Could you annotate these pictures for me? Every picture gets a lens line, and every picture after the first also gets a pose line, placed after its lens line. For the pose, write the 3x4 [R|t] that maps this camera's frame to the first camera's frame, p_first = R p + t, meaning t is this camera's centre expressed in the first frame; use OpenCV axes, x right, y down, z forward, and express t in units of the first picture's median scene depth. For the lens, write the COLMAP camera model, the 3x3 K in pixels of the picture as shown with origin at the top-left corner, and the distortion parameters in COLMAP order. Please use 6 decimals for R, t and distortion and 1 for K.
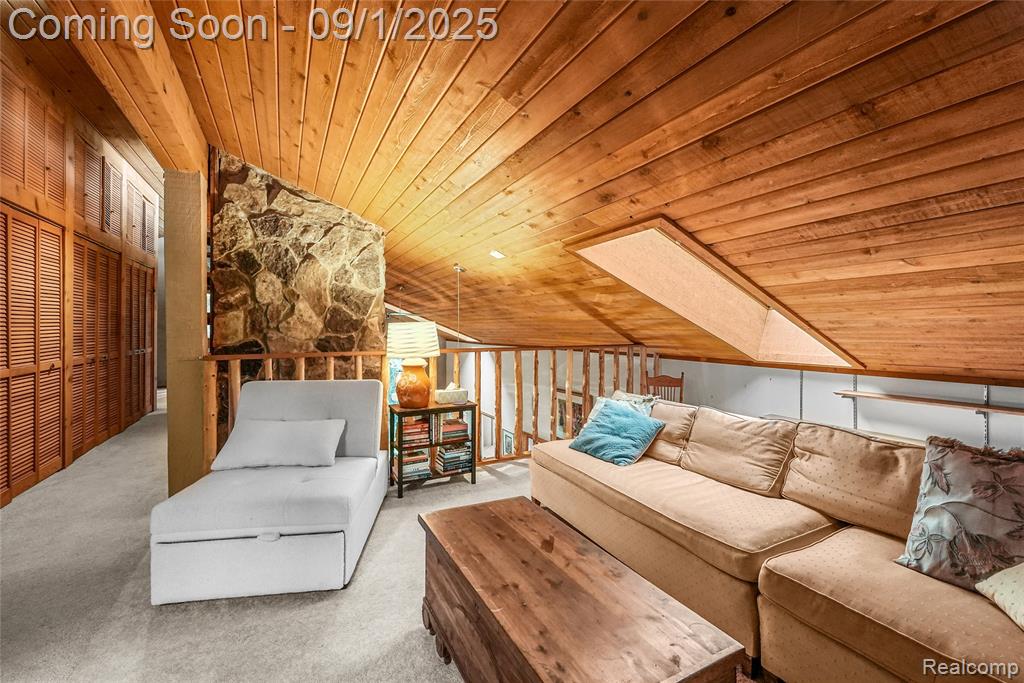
lens RADIAL K [[414.1, 0, 512.0], [0, 414.1, 341.5], [0, 0, 1]] dist [-0.000010, 0.000104]
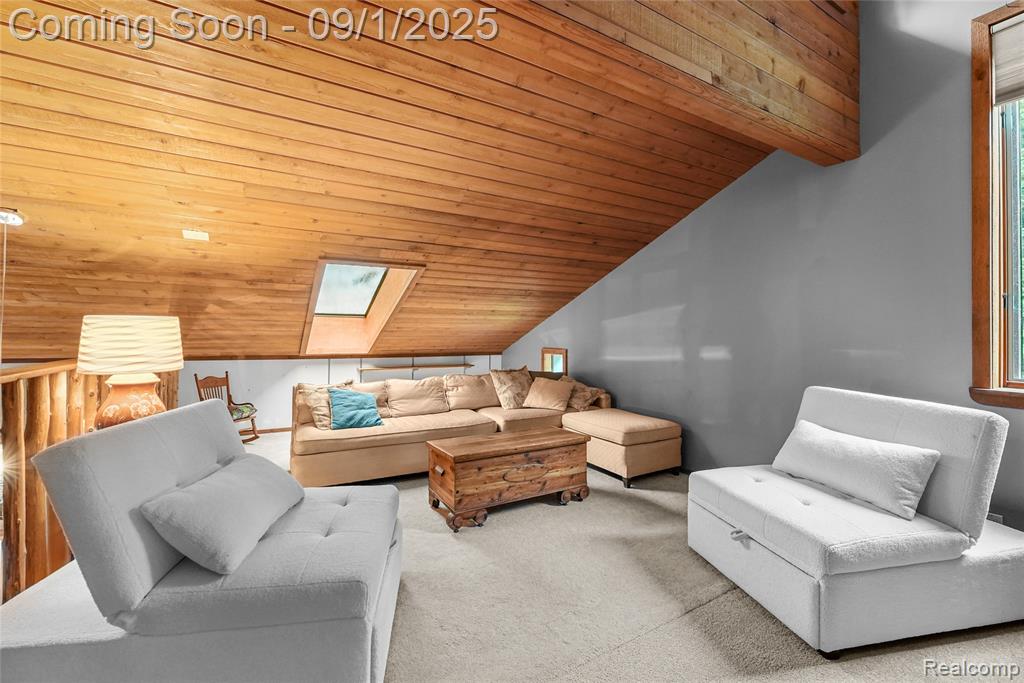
lens RADIAL K [[414.1, 0, 512.0], [0, 414.1, 341.5], [0, 0, 1]] dist [-0.000010, 0.000104]
pose [[-0.011301, -0.019117, 0.999753, -0.742686], [0.018961, 0.999633, 0.019329, -0.007168], [-0.999756, 0.019175, -0.010934, 0.351620]]
